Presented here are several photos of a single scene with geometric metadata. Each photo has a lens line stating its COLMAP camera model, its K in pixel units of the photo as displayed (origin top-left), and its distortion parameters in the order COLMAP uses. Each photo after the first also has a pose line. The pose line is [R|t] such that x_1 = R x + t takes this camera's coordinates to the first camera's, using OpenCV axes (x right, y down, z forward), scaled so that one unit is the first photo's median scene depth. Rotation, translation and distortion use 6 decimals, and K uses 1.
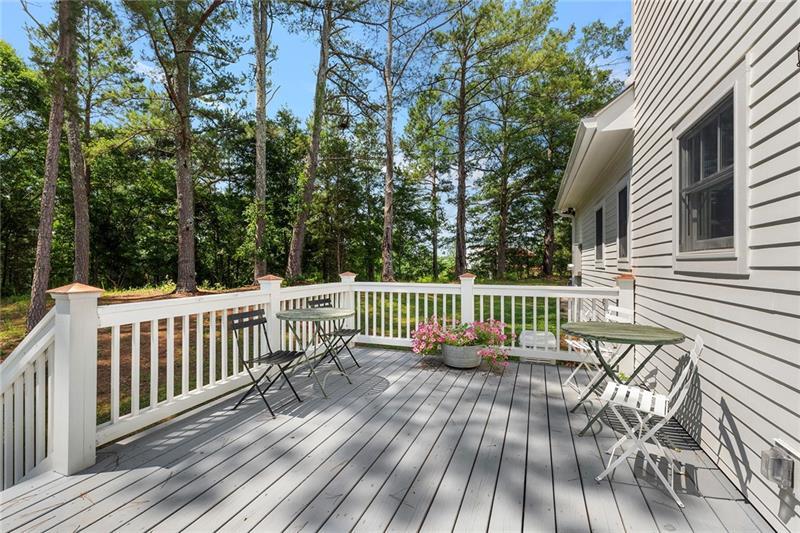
lens RADIAL K [[366.2, 0, 400.0], [0, 366.2, 266.5], [0, 0, 1]] dist [0.007585, 0.000134]
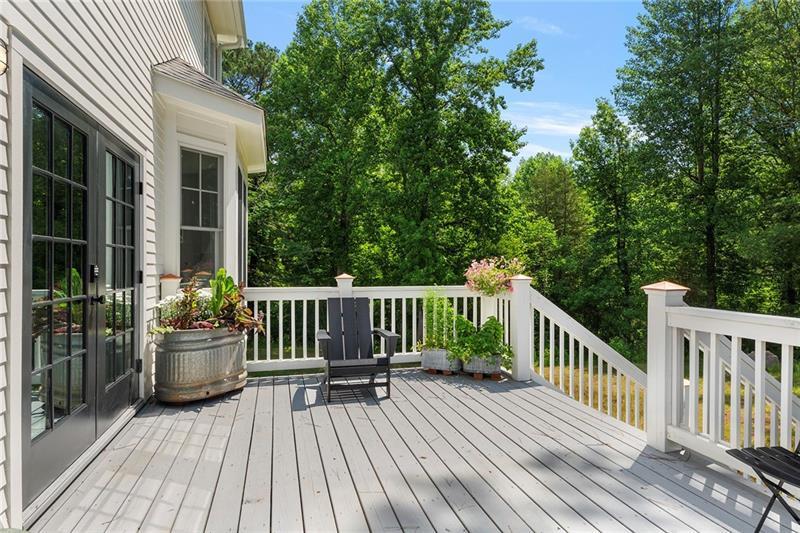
lens RADIAL K [[455.1, 0, 400.0], [0, 455.1, 266.5], [0, 0, 1]] dist [0.000528, 0.000260]
pose [[-0.813567, 0.000307, -0.581471, 0.566114], [-0.004812, 0.999962, 0.007262, -0.011475], [0.581451, 0.008706, -0.813535, 1.623691]]
